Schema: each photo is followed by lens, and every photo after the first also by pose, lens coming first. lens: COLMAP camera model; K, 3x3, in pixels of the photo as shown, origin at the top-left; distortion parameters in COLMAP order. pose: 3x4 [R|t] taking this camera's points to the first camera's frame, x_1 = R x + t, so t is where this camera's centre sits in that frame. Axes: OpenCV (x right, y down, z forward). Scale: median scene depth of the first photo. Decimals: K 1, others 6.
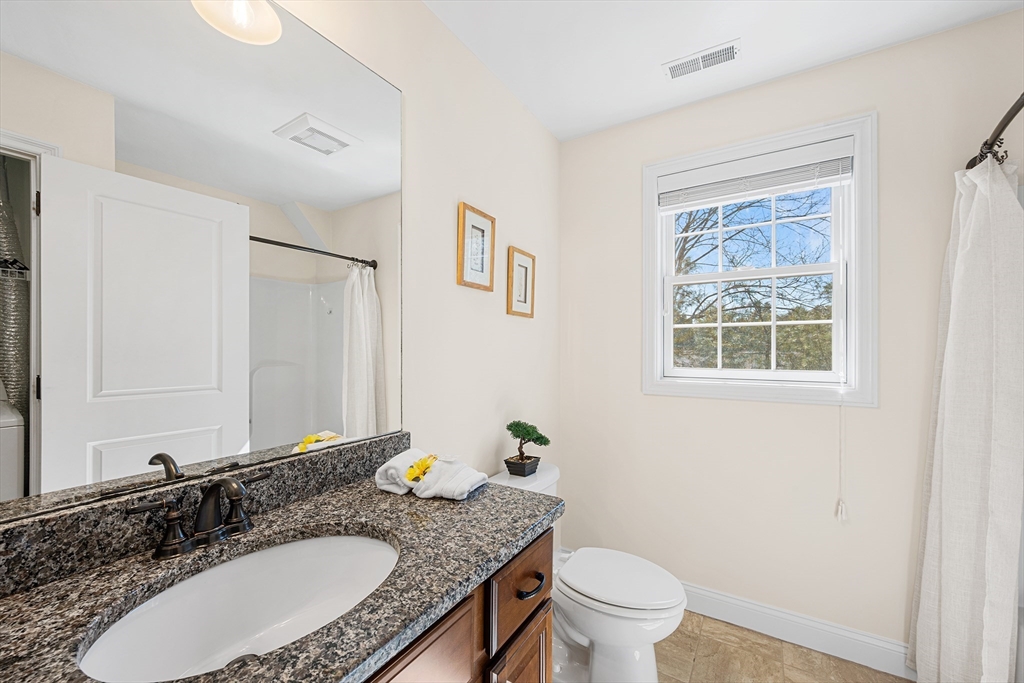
lens RADIAL K [[414.7, 0, 512.0], [0, 414.7, 341.5], [0, 0, 1]] dist [0.000822, 0.000062]
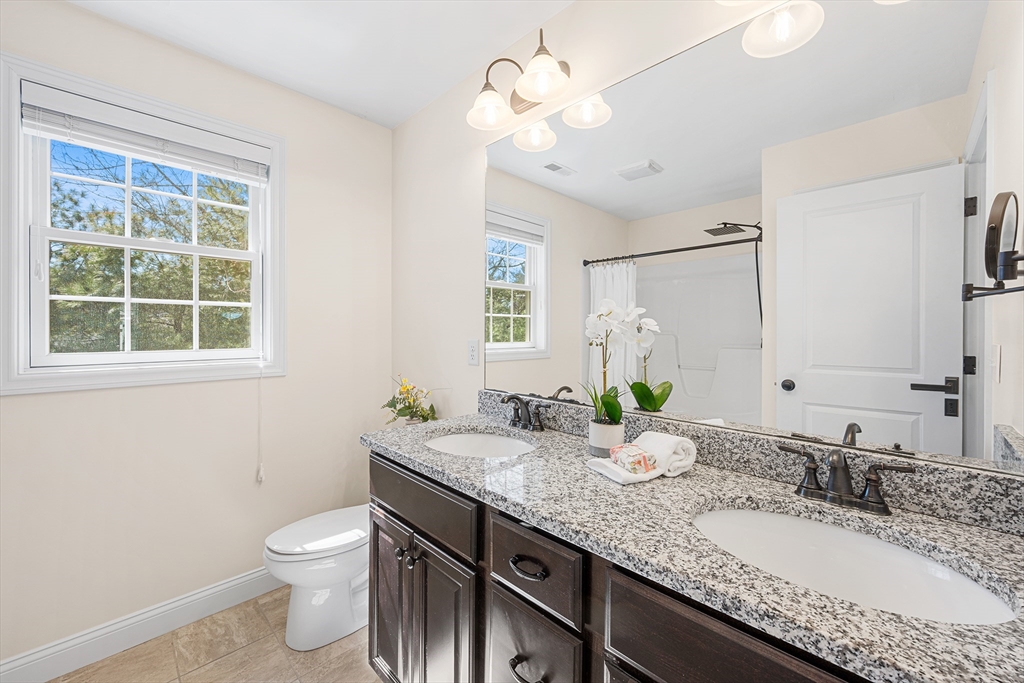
lens RADIAL K [[388.0, 0, 512.0], [0, 388.0, 341.5], [0, 0, 1]] dist [0.000442, 0.000083]
pose [[0.209130, -0.029144, 0.977453, -0.110671], [-0.019782, 0.999225, 0.034025, 0.001736], [-0.977688, -0.026452, 0.208391, 0.073132]]
